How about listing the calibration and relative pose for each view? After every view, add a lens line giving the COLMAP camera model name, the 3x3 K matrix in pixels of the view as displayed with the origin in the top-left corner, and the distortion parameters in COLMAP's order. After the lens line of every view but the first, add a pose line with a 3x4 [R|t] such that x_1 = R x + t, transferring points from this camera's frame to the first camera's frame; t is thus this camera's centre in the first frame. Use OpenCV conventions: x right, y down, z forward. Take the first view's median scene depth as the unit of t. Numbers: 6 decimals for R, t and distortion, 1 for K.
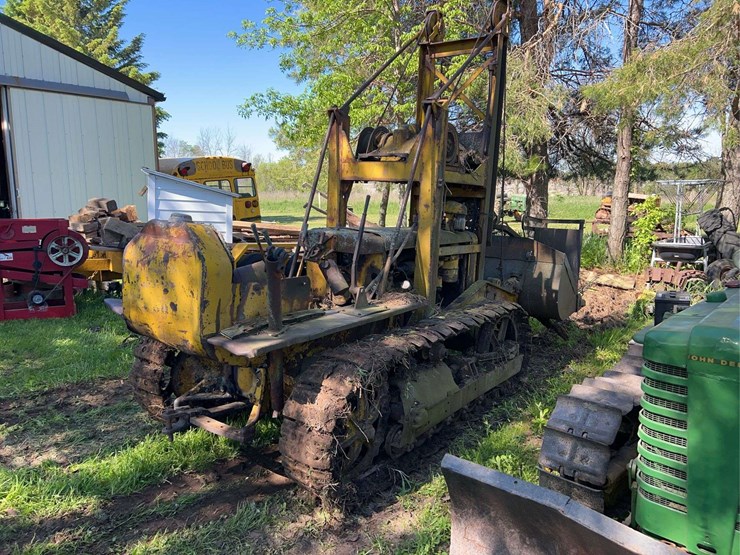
lens RADIAL K [[555.1, 0, 370.0], [0, 555.1, 277.5], [0, 0, 1]] dist [0.077620, -0.129134]
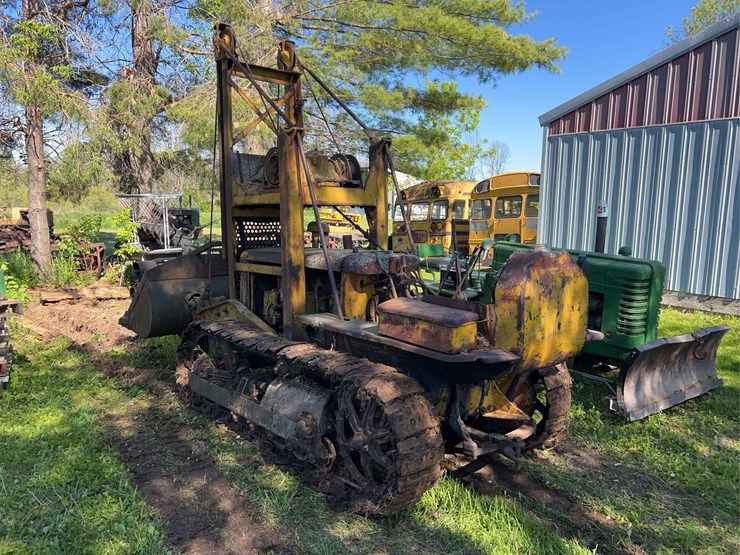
lens RADIAL K [[555.1, 0, 370.0], [0, 555.1, 277.5], [0, 0, 1]] dist [0.077620, -0.129134]
pose [[0.202781, -0.144554, 0.968496, -1.493811], [0.150385, 0.981908, 0.115069, -0.228670], [-0.967608, 0.122314, 0.220851, 1.100443]]
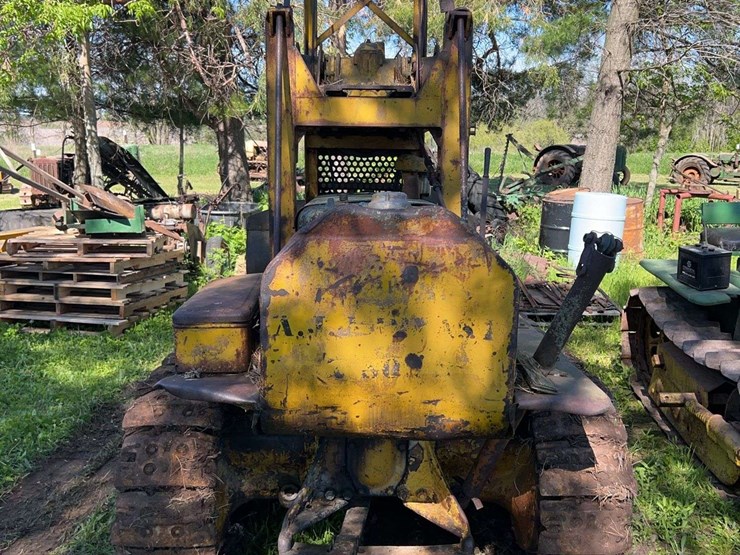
lens RADIAL K [[756.4, 0, 369.9], [0, 756.4, 290.2], [0, 0, 1]] dist [0.089390, -0.002967]
pose [[0.790410, -0.139113, 0.596573, -0.817387], [0.114124, 0.990263, 0.079712, -0.081557], [-0.601854, 0.005078, 0.798590, 0.425714]]
